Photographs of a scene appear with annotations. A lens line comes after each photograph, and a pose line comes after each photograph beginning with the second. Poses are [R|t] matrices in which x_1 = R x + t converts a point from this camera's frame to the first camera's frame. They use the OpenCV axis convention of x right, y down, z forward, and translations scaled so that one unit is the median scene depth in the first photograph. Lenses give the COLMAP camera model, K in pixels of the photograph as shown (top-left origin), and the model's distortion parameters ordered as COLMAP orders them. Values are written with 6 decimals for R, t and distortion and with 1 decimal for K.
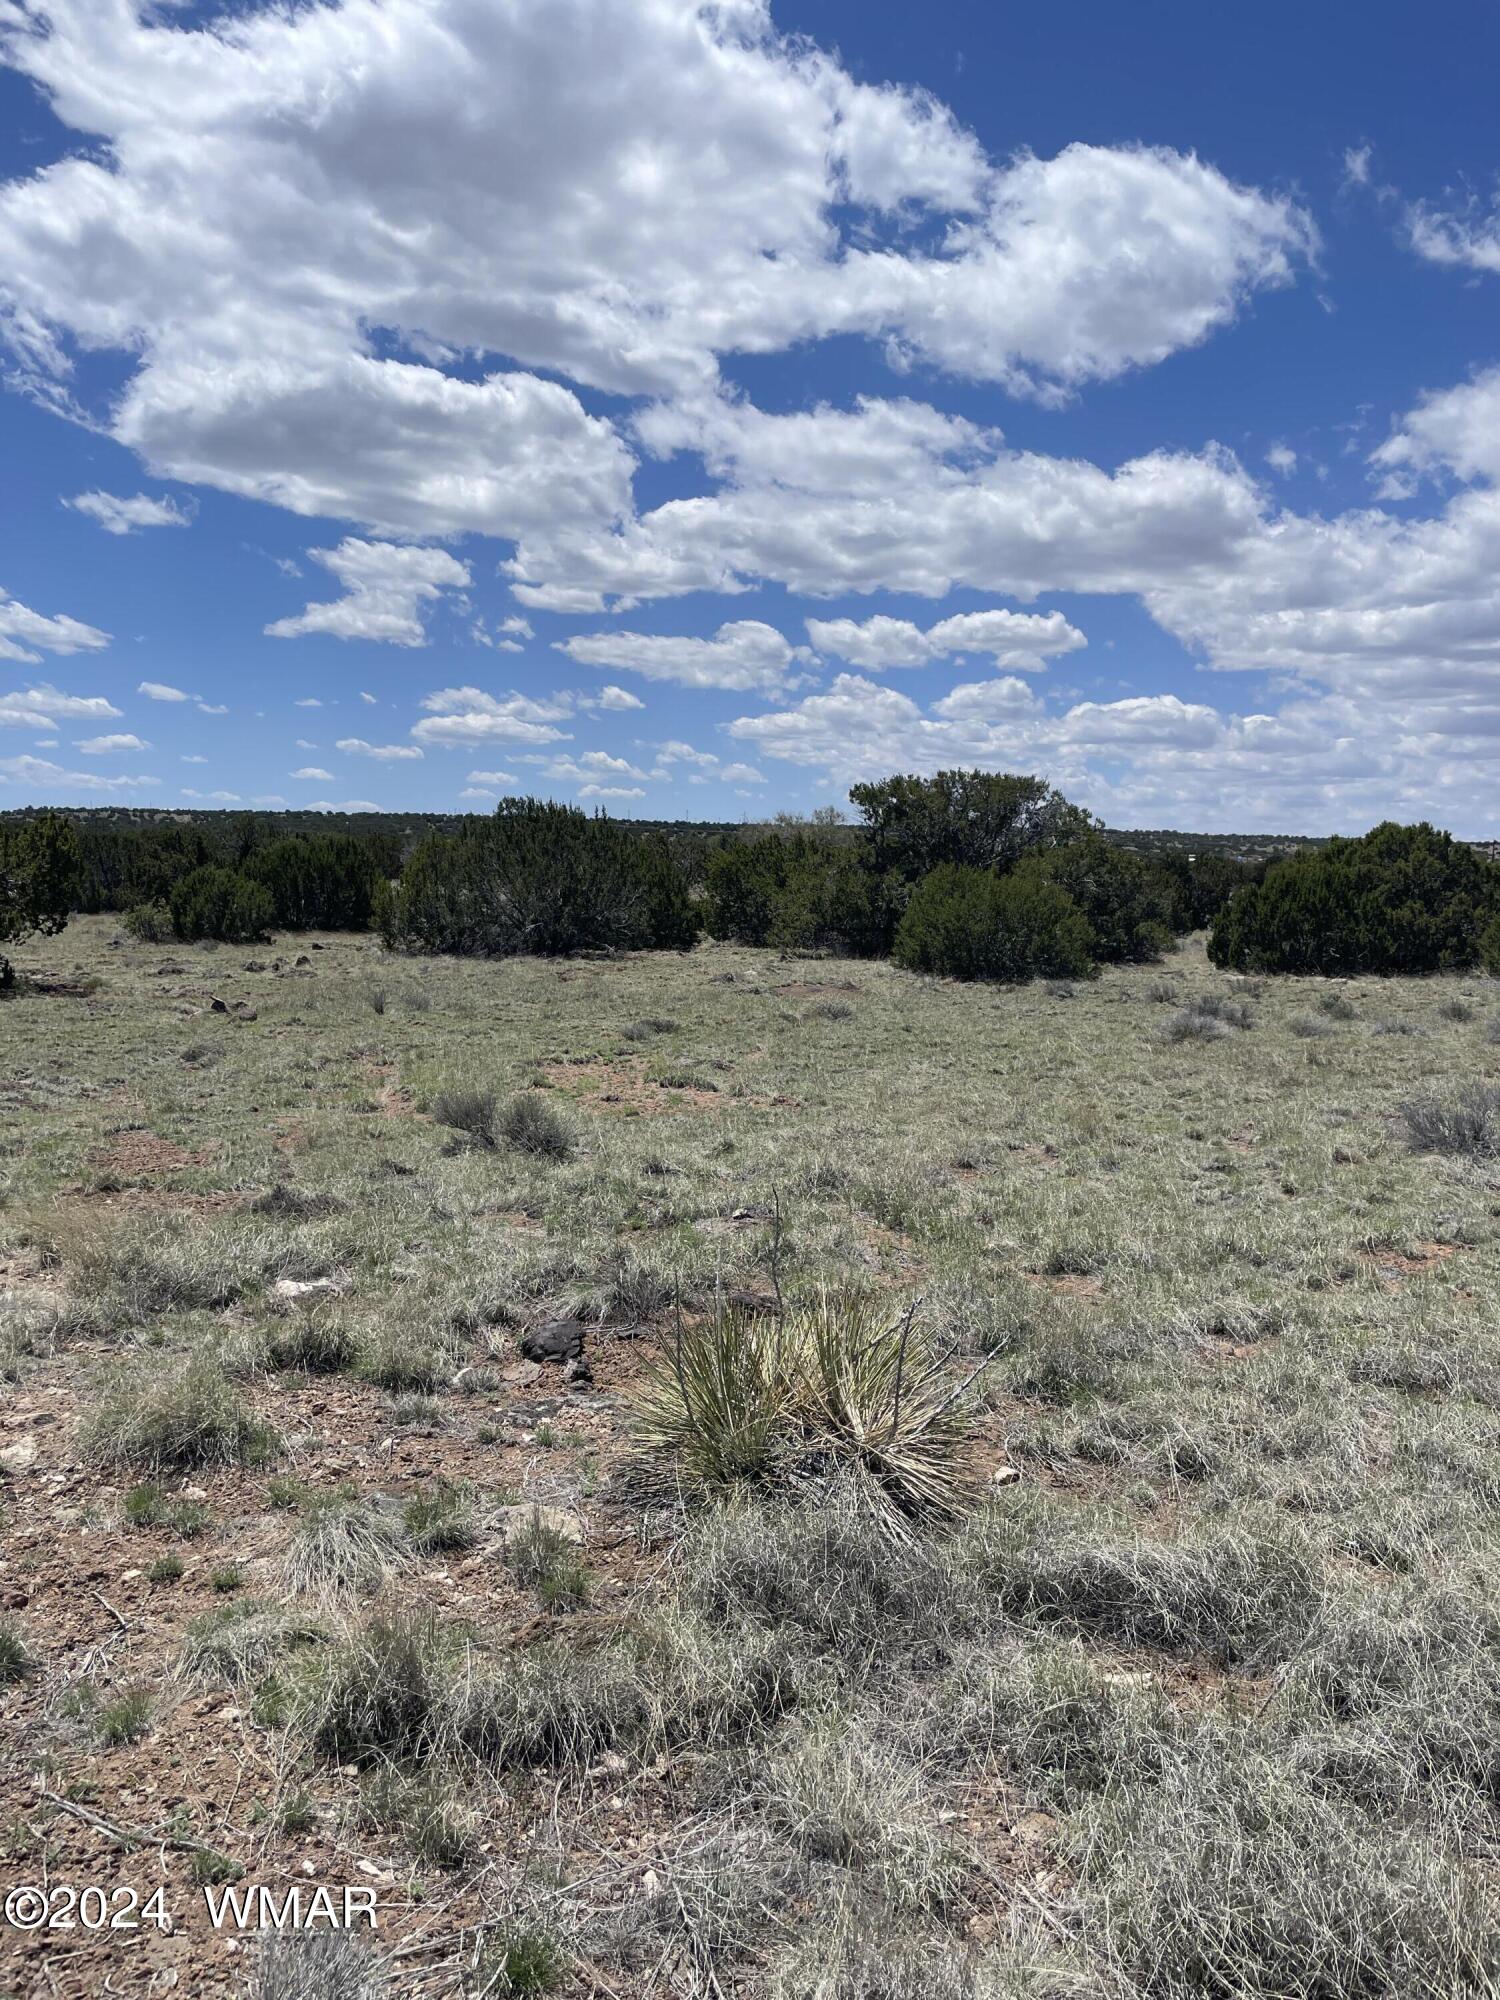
lens RADIAL K [[1514.4, 0, 750.0], [0, 1514.4, 1000.0], [0, 0, 1]] dist [0.102111, -0.132245]
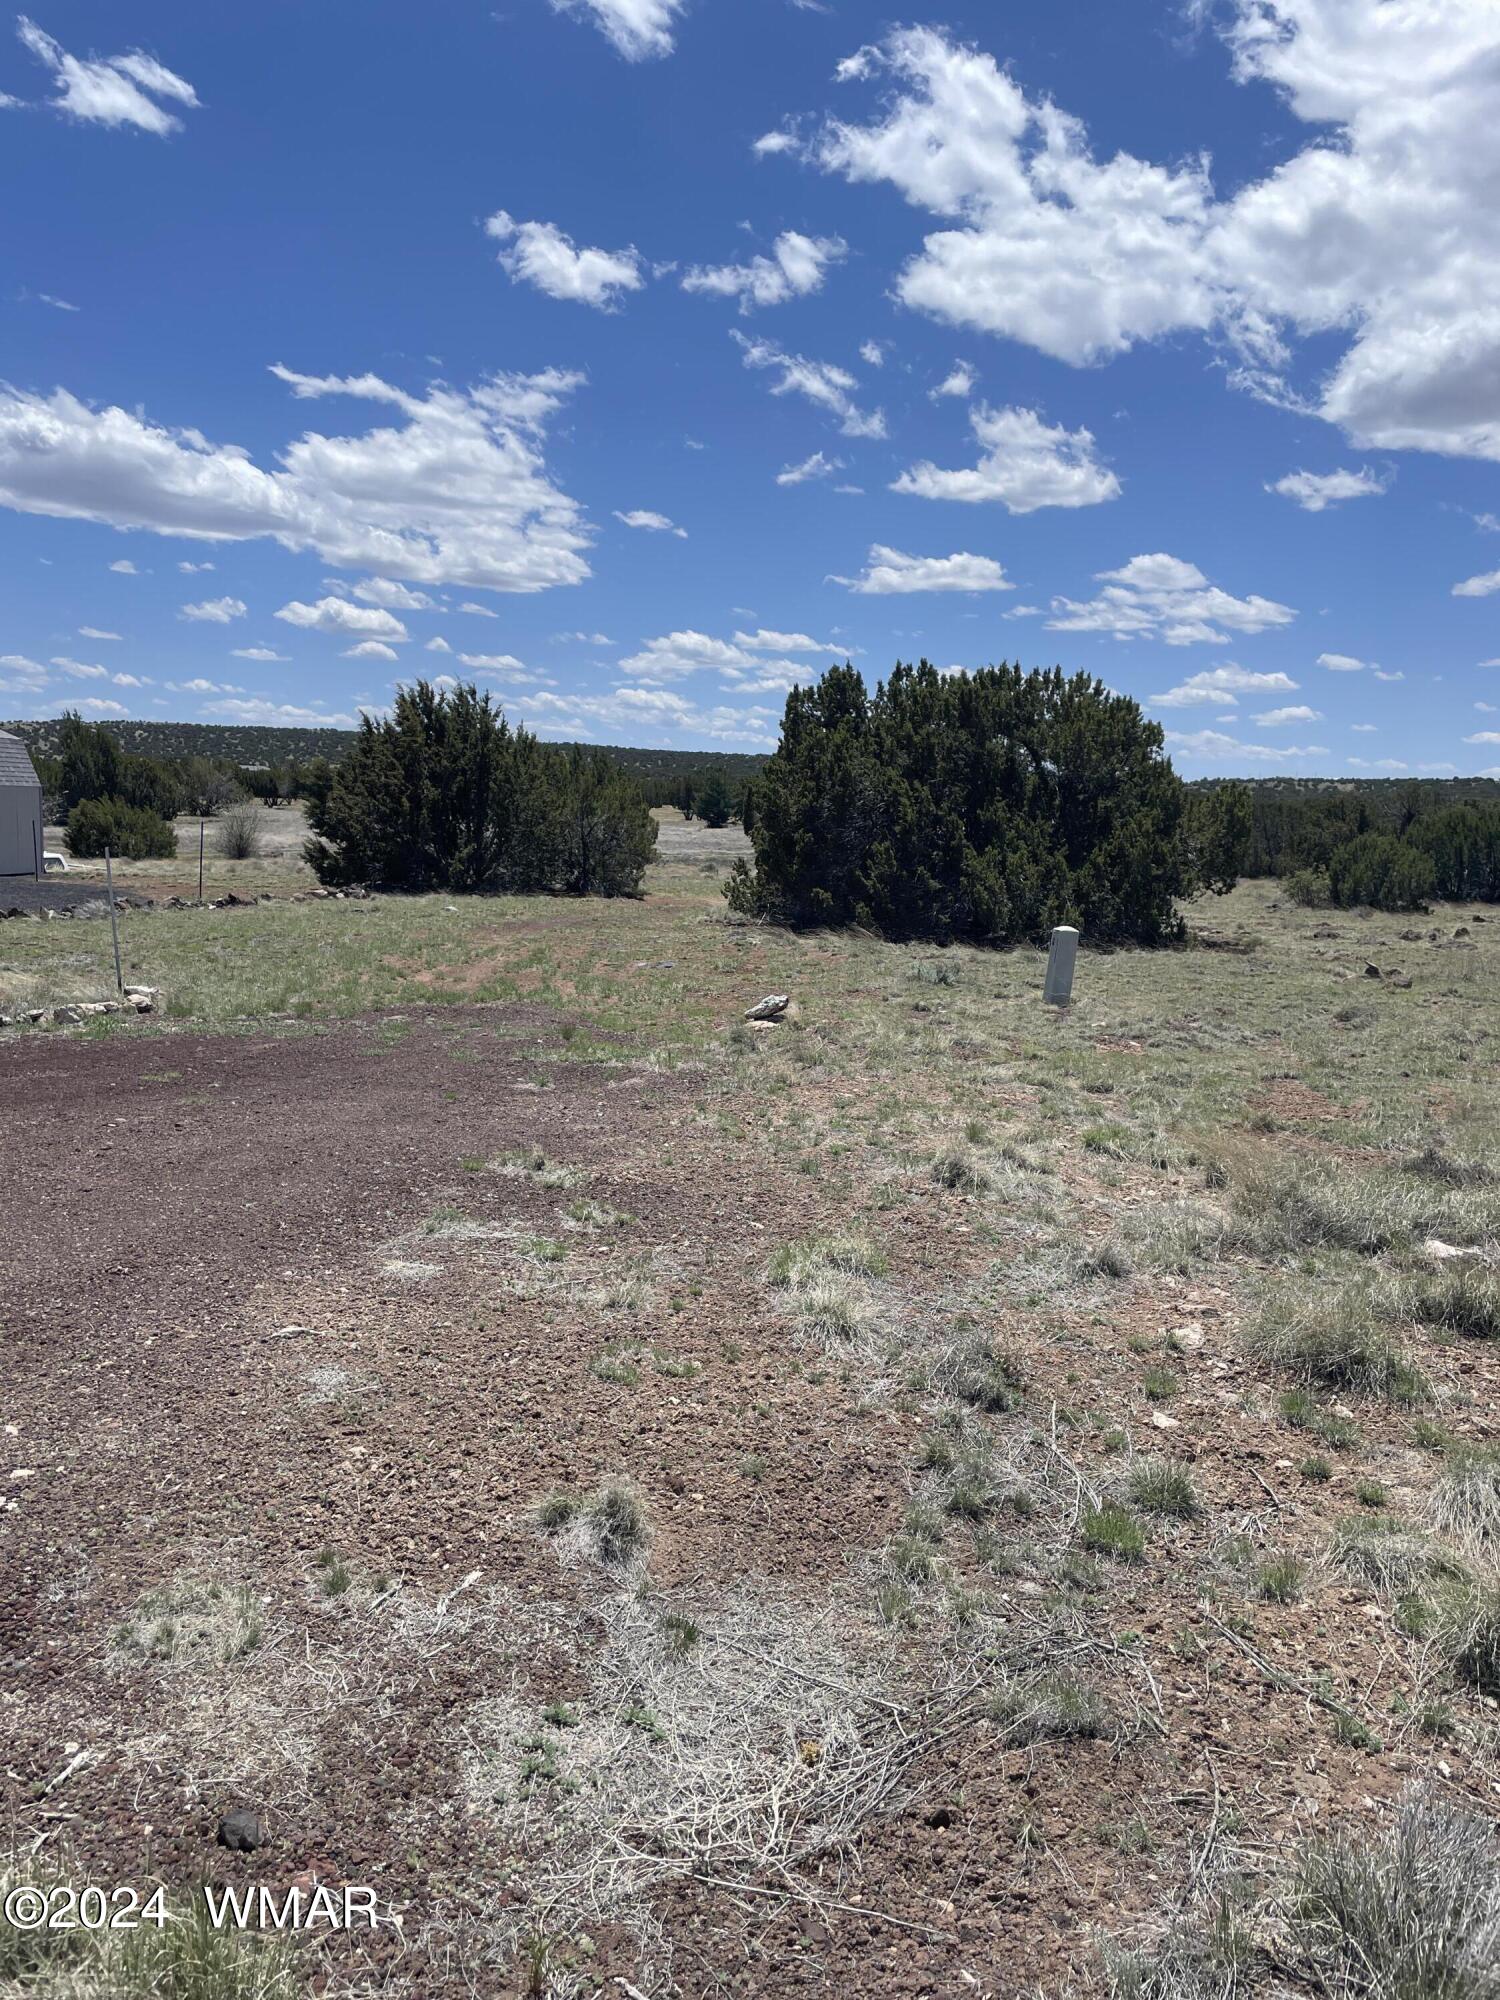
lens RADIAL K [[1514.4, 0, 750.0], [0, 1514.4, 1000.0], [0, 0, 1]] dist [0.102111, -0.132245]
pose [[0.757707, 0.085618, -0.646954, -0.006553], [-0.074024, 0.996234, 0.045146, 0.022083], [0.648383, 0.013683, 0.761191, -0.106298]]
